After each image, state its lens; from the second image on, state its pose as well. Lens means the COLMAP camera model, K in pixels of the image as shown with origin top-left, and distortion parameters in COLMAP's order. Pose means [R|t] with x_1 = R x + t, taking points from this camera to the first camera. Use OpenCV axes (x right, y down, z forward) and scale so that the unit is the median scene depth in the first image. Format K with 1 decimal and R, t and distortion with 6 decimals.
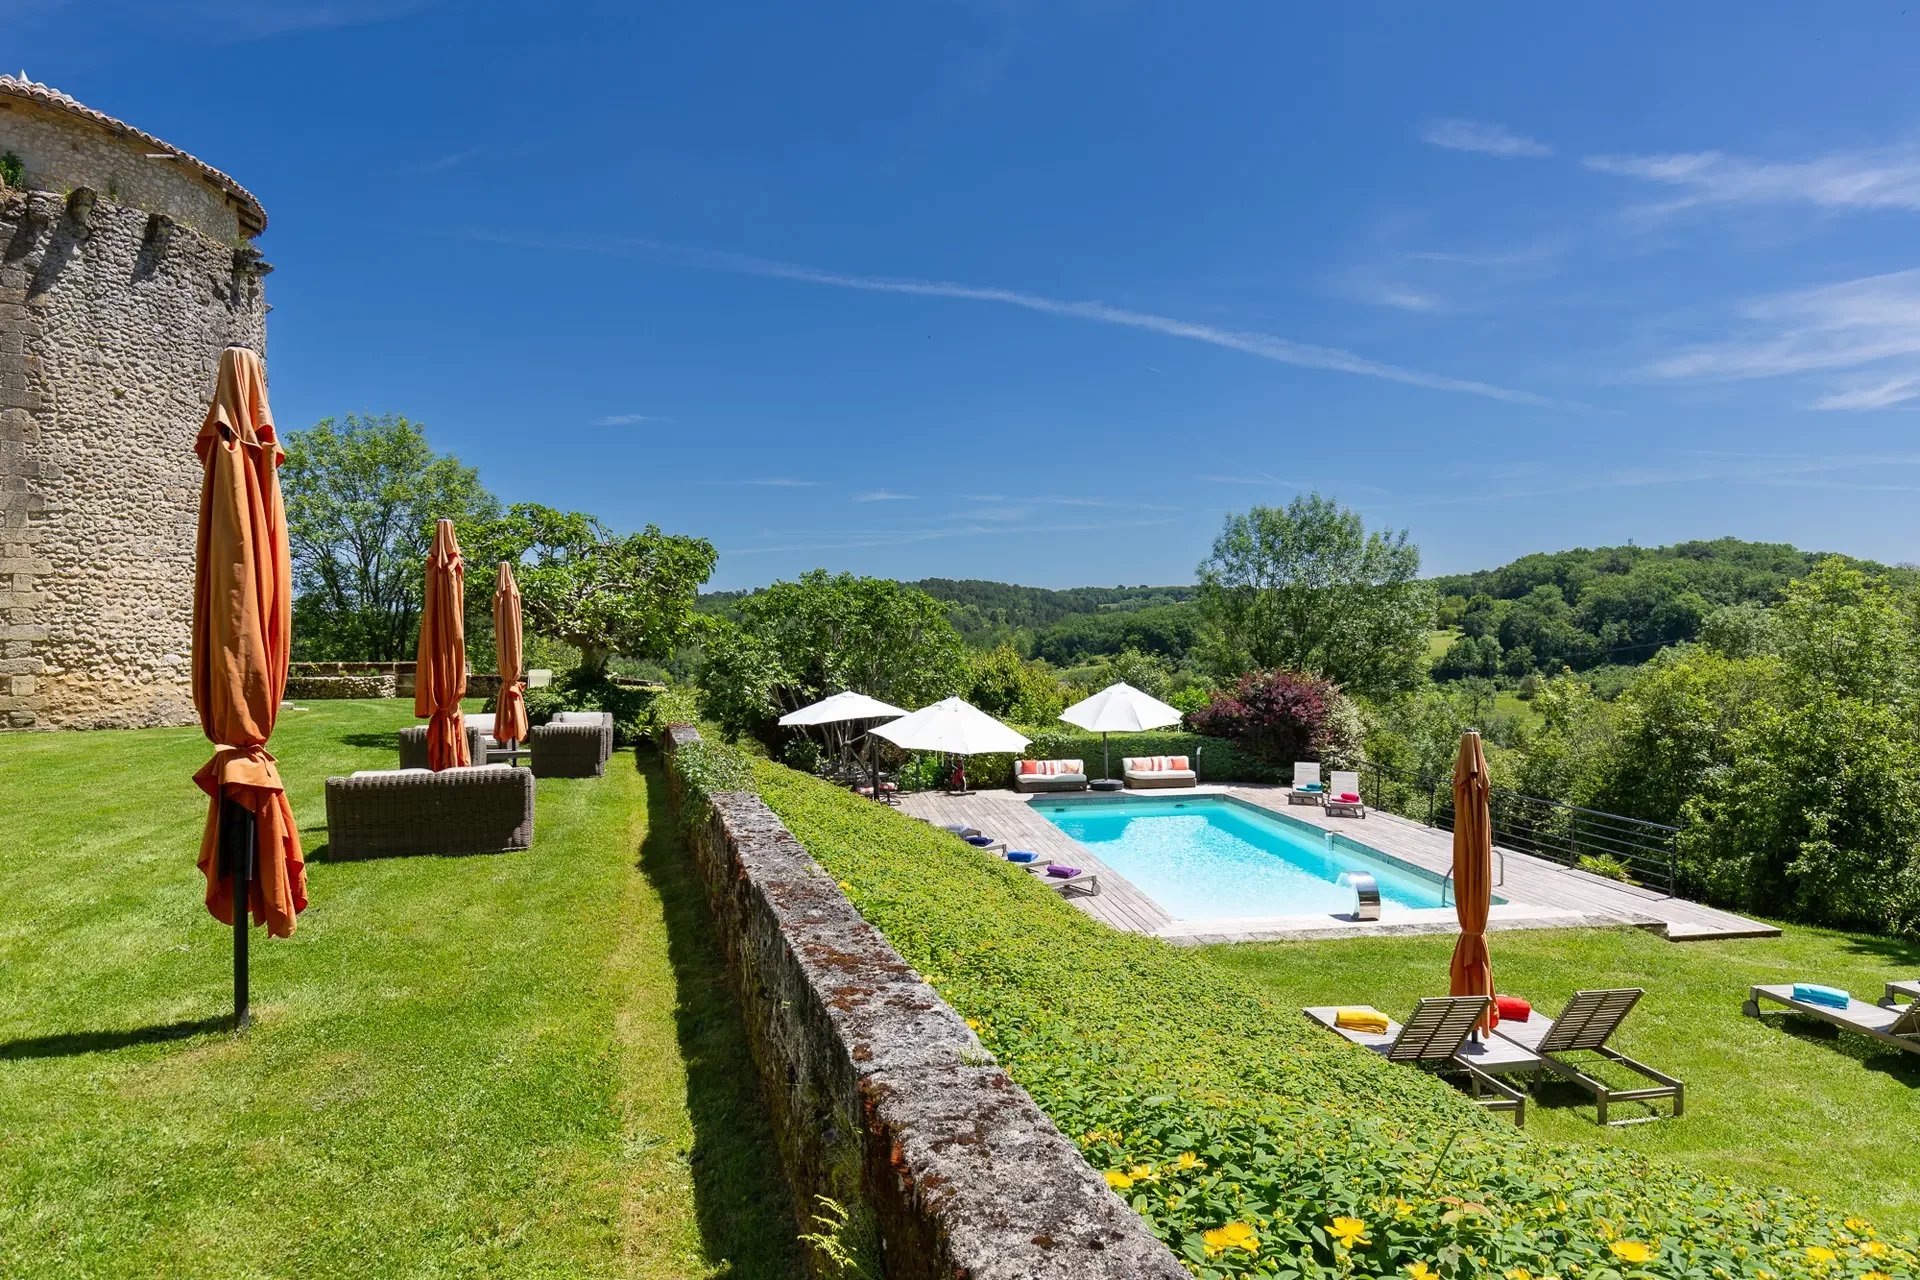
lens RADIAL K [[1076.3, 0, 963.1], [0, 1076.3, 641.3], [0, 0, 1]] dist [0.001499, 0.004127]
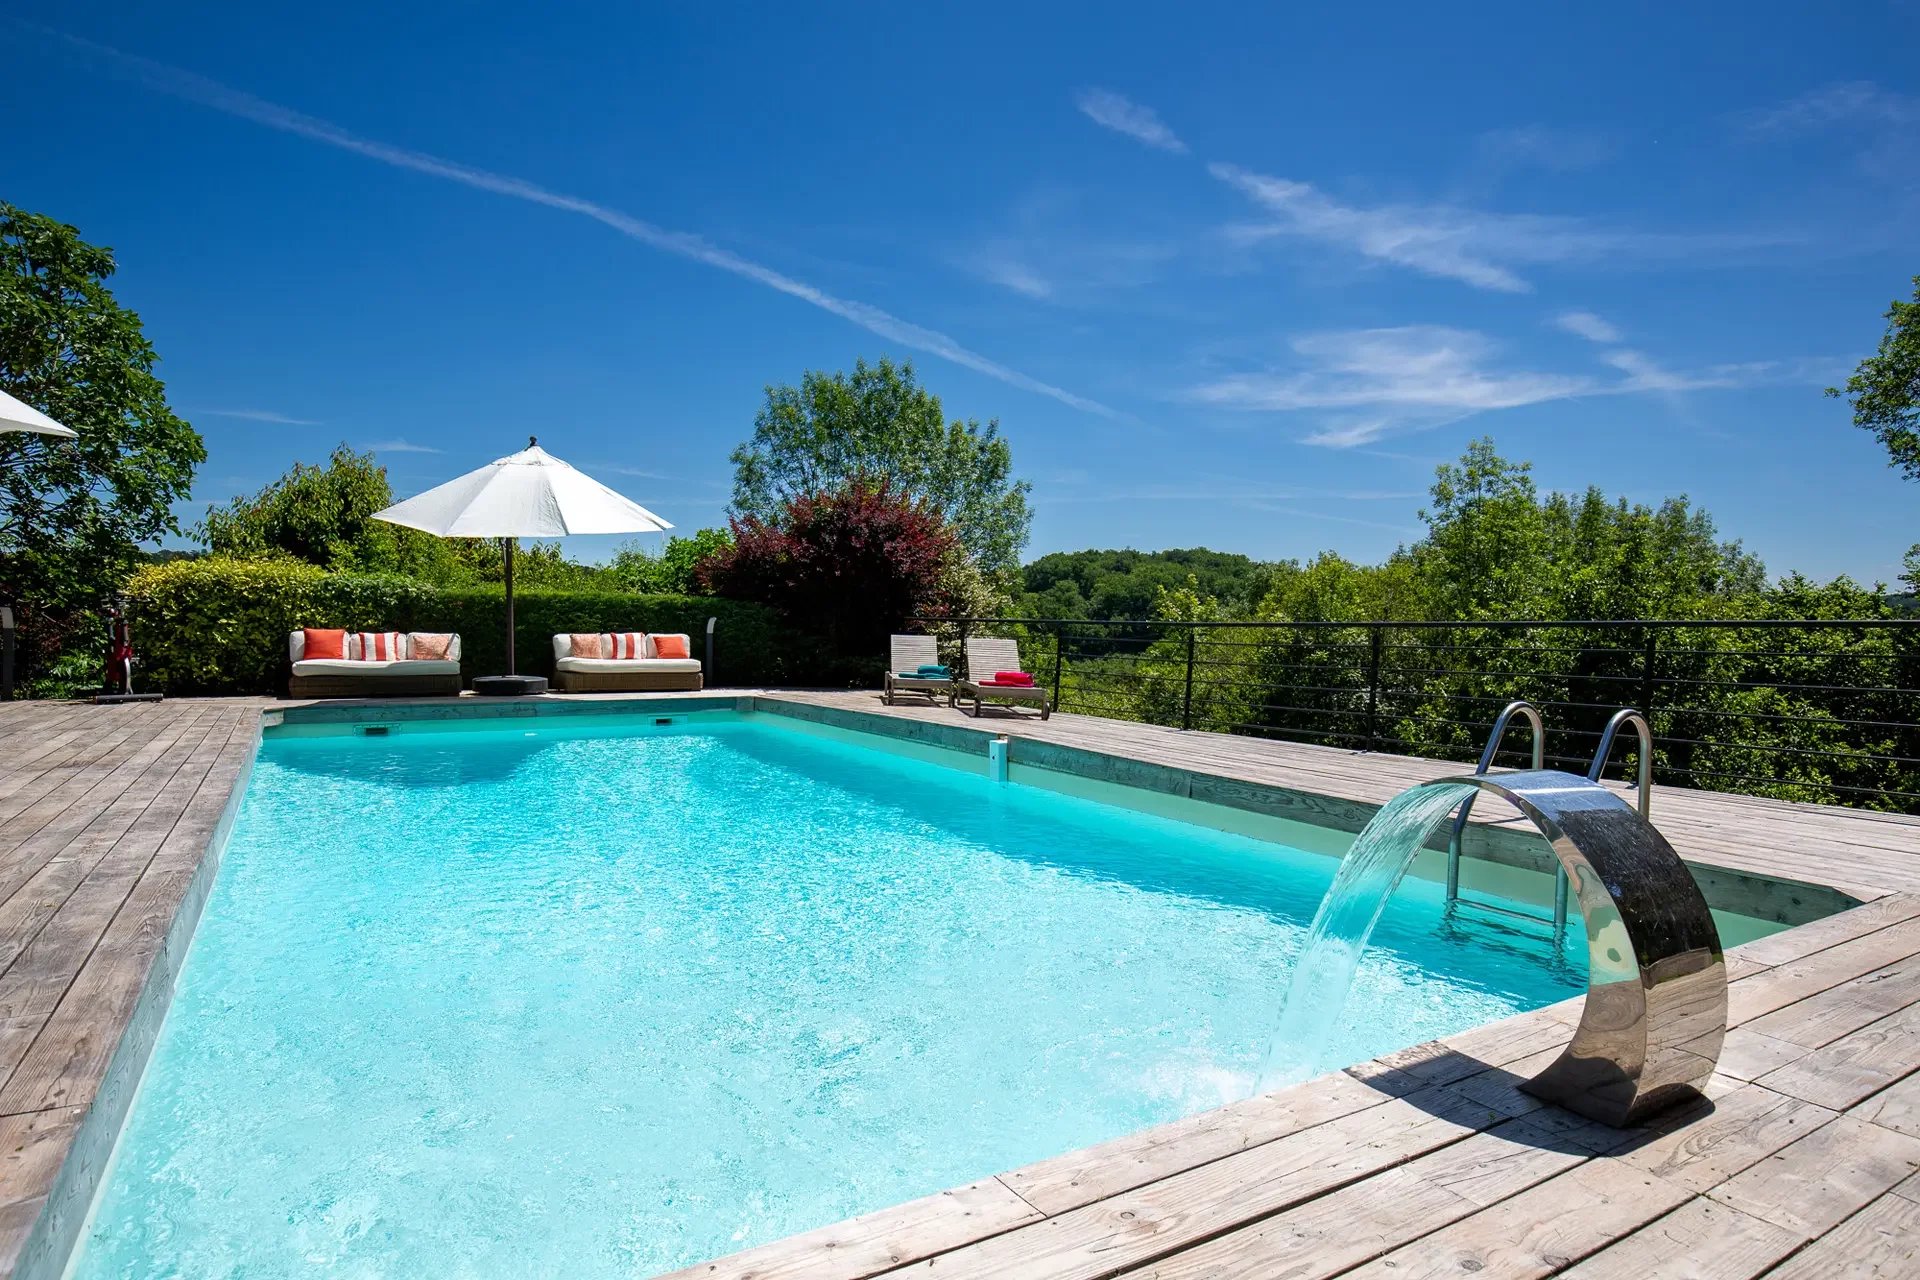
lens RADIAL K [[1076.3, 0, 961.5], [0, 1076.3, 644.1], [0, 0, 1]] dist [0.001499, 0.004127]
pose [[0.916528, 0.017222, 0.399600, 0.122860], [-0.020565, 0.999780, 0.004080, 0.107090], [-0.399442, -0.011957, 0.916680, 0.477075]]
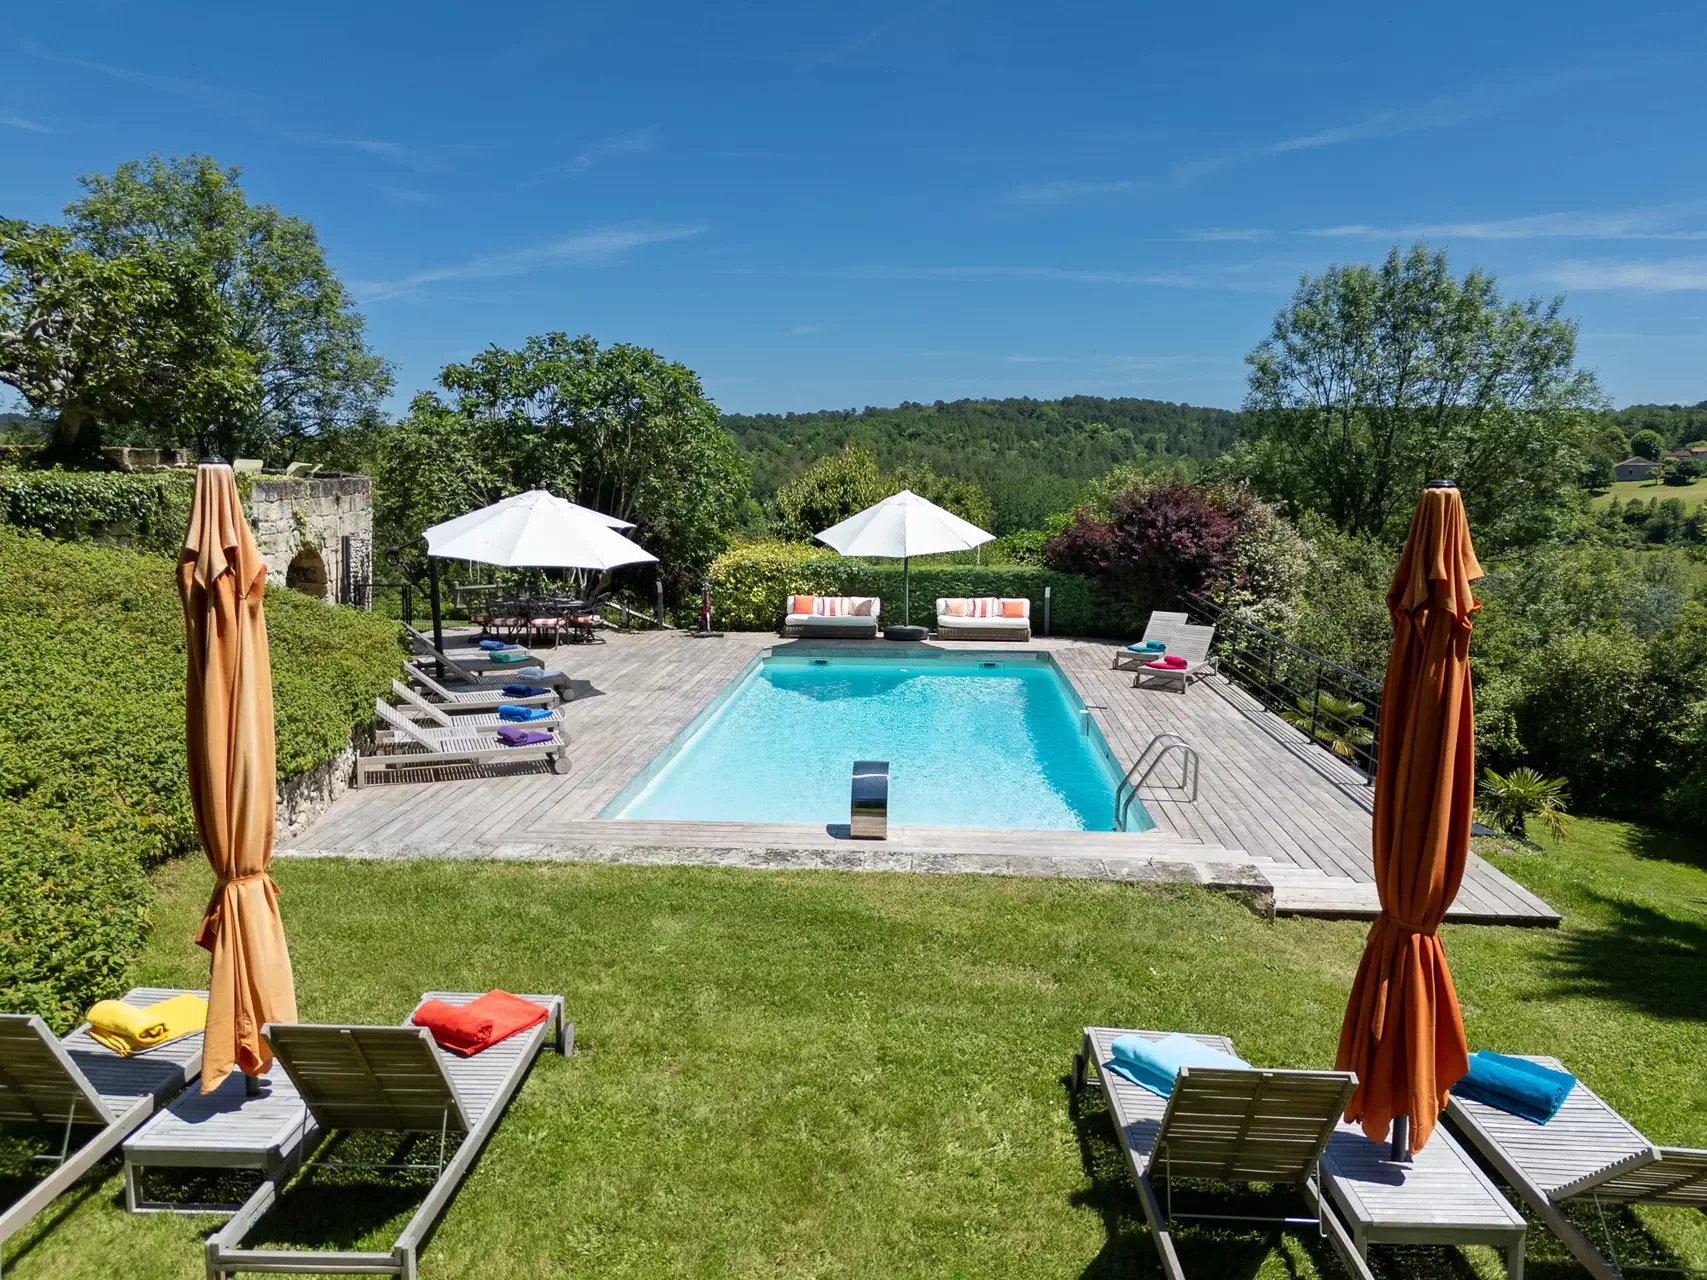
lens RADIAL K [[1262.3, 0, 856.9], [0, 1262.3, 657.6], [0, 0, 1]] dist [0.032883, -0.011699]
pose [[0.977358, 0.049223, -0.205789, 0.272133], [-0.019106, 0.989122, 0.145851, 0.025273], [0.210729, -0.138617, 0.967666, 0.160379]]
